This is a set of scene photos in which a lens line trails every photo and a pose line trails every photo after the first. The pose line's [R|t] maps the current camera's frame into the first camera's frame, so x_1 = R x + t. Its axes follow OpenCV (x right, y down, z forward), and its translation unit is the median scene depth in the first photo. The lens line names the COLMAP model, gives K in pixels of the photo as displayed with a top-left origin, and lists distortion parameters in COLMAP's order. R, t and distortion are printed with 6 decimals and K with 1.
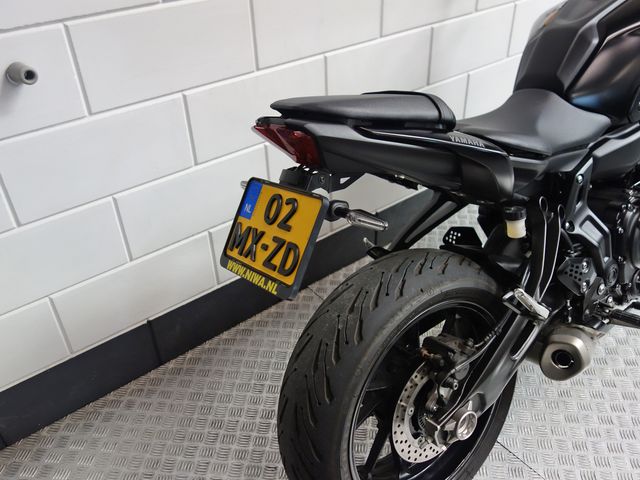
lens RADIAL K [[560.0, 0, 321.5], [0, 560.0, 237.3], [0, 0, 1]] dist [0.006060, 0.009047]
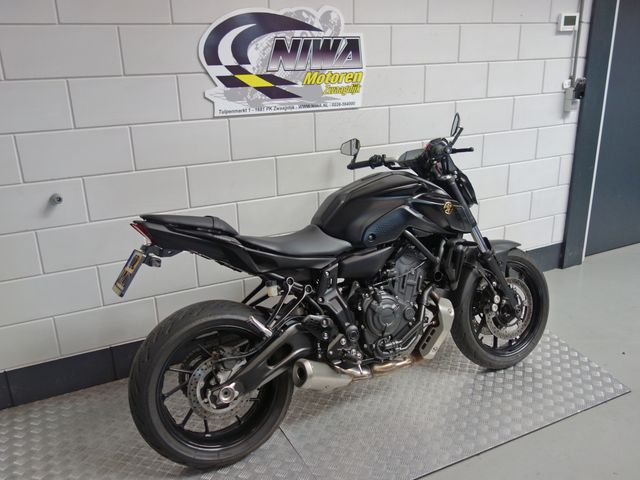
lens RADIAL K [[560.0, 0, 318.7], [0, 560.0, 240.6], [0, 0, 1]] dist [0.006060, 0.009047]
pose [[0.977441, 0.073169, -0.198132, 0.782922], [-0.124008, 0.958175, -0.257920, 0.258681], [0.170973, 0.276671, 0.945633, -0.721976]]
